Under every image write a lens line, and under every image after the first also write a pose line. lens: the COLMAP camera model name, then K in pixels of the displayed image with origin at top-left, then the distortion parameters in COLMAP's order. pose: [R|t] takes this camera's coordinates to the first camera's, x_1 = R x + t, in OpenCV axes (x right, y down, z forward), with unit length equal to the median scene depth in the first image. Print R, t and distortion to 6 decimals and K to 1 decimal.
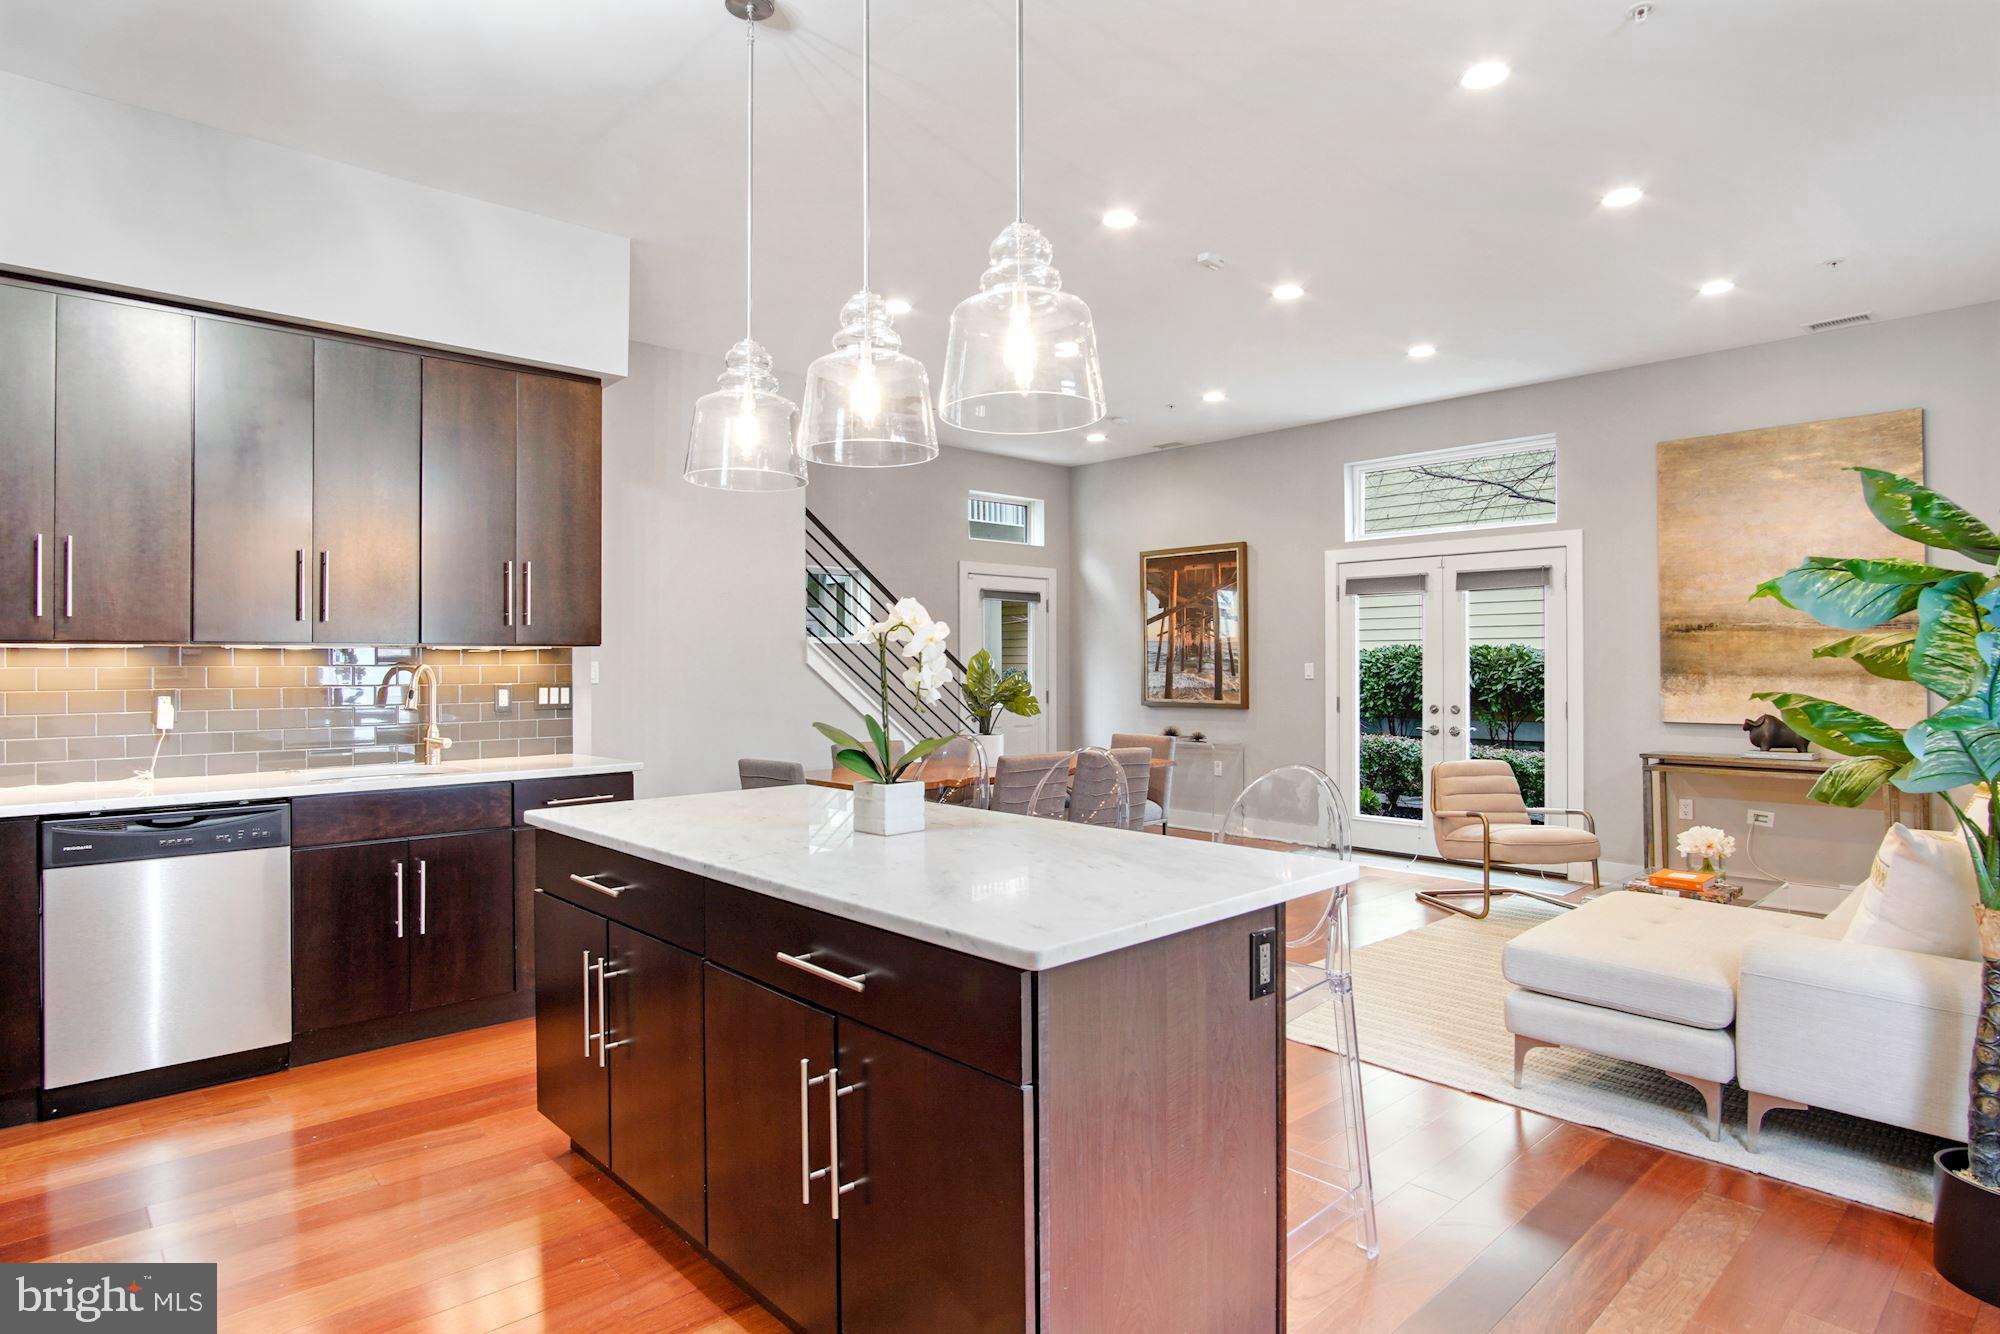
lens RADIAL K [[1140.3, 0, 1015.9], [0, 1140.3, 652.2], [0, 0, 1]] dist [-0.012334, 0.001067]
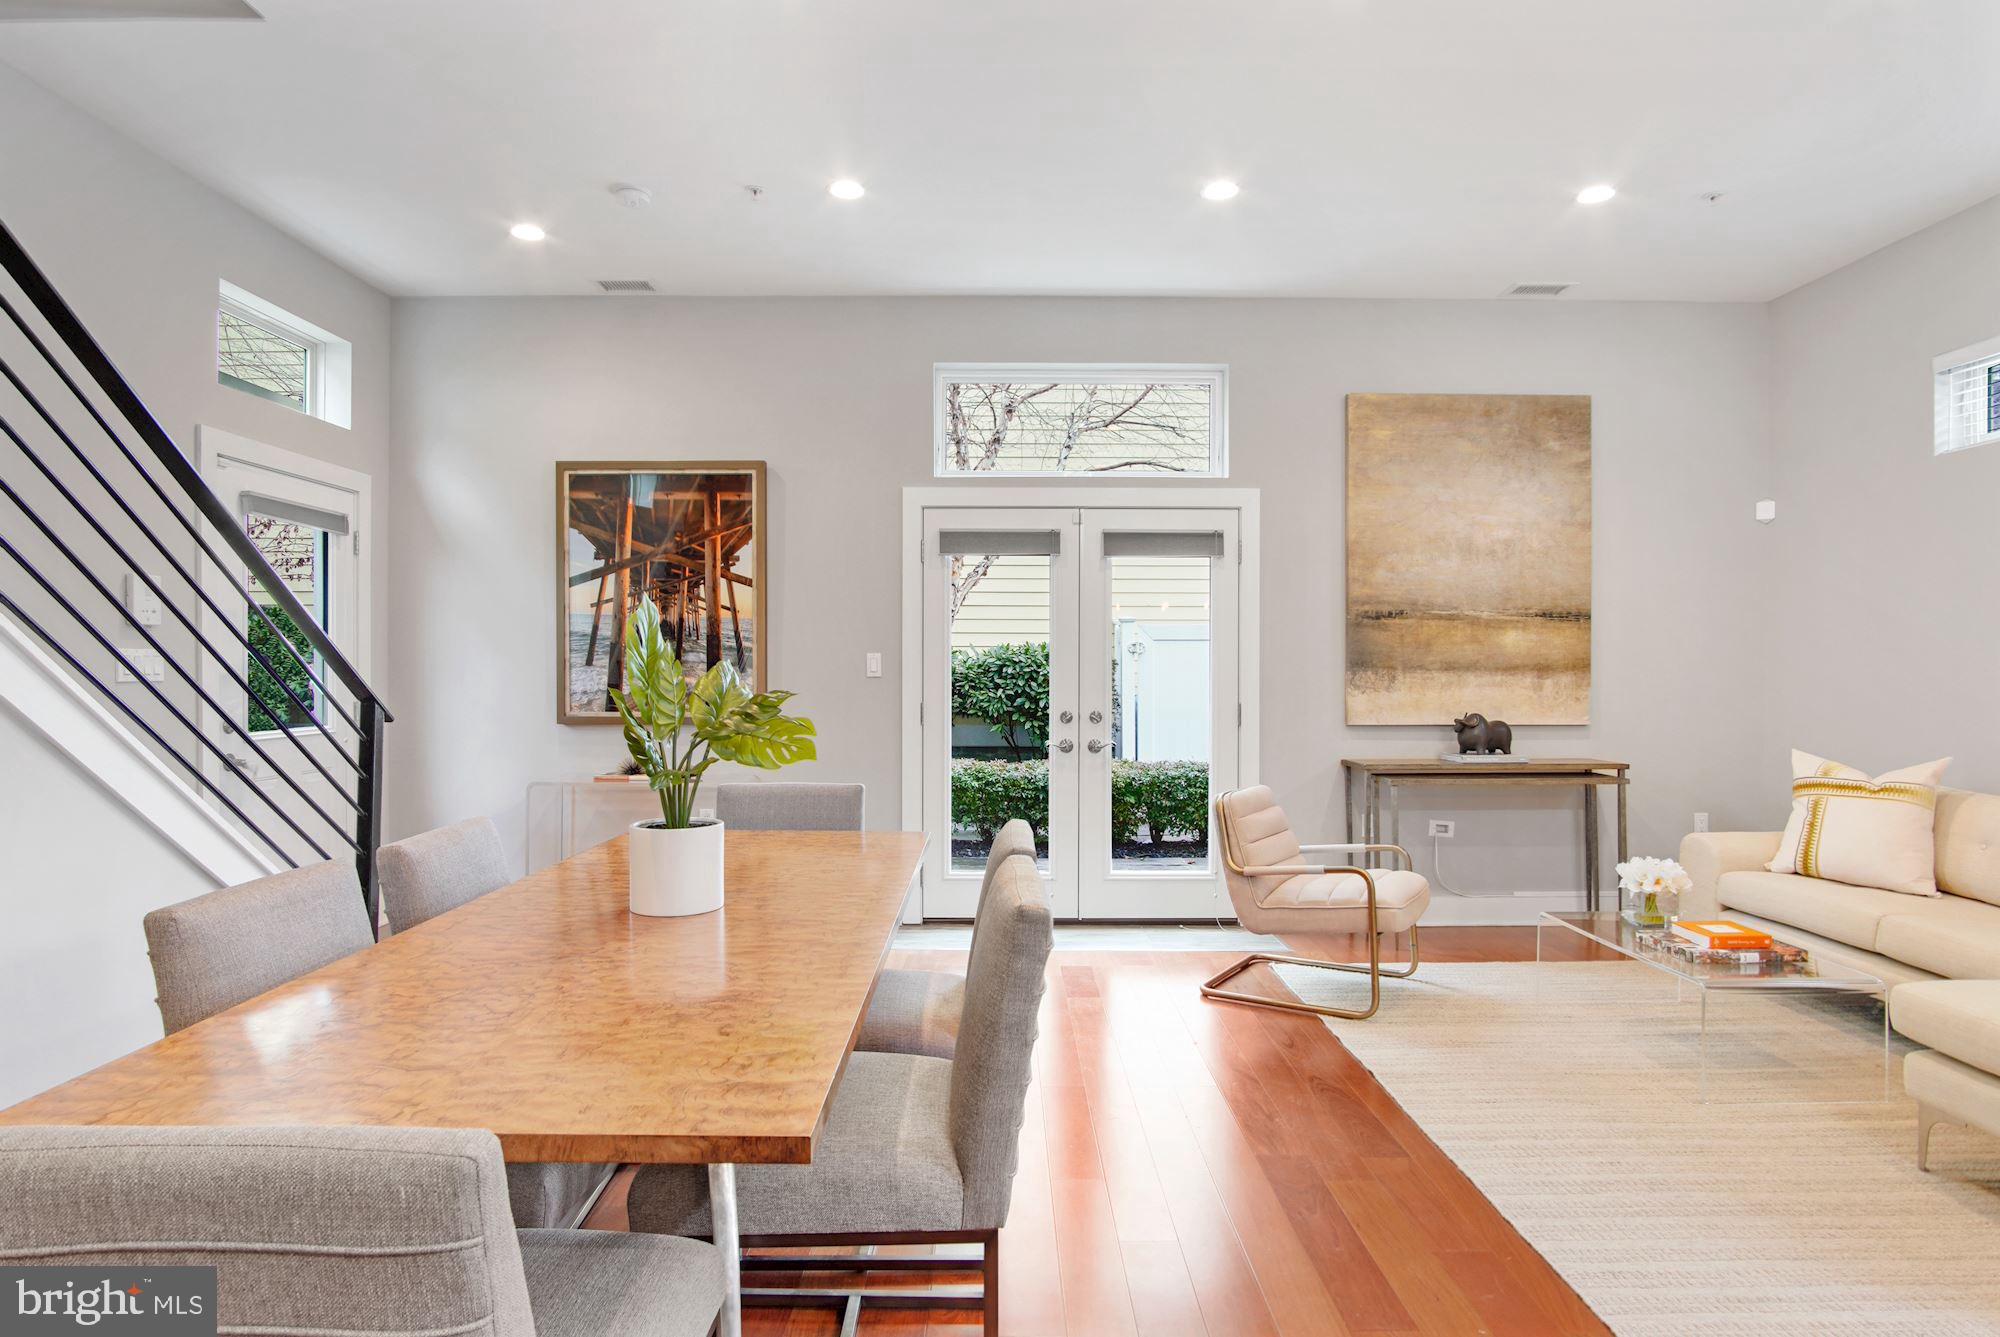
lens RADIAL K [[1140.3, 0, 997.8], [0, 1140.3, 662.4], [0, 0, 1]] dist [-0.012334, 0.001067]
pose [[0.673968, 0.001333, 0.738760, -0.203028], [-0.010979, 0.999906, 0.008212, 0.009189], [-0.738679, -0.013645, 0.673919, 0.538764]]
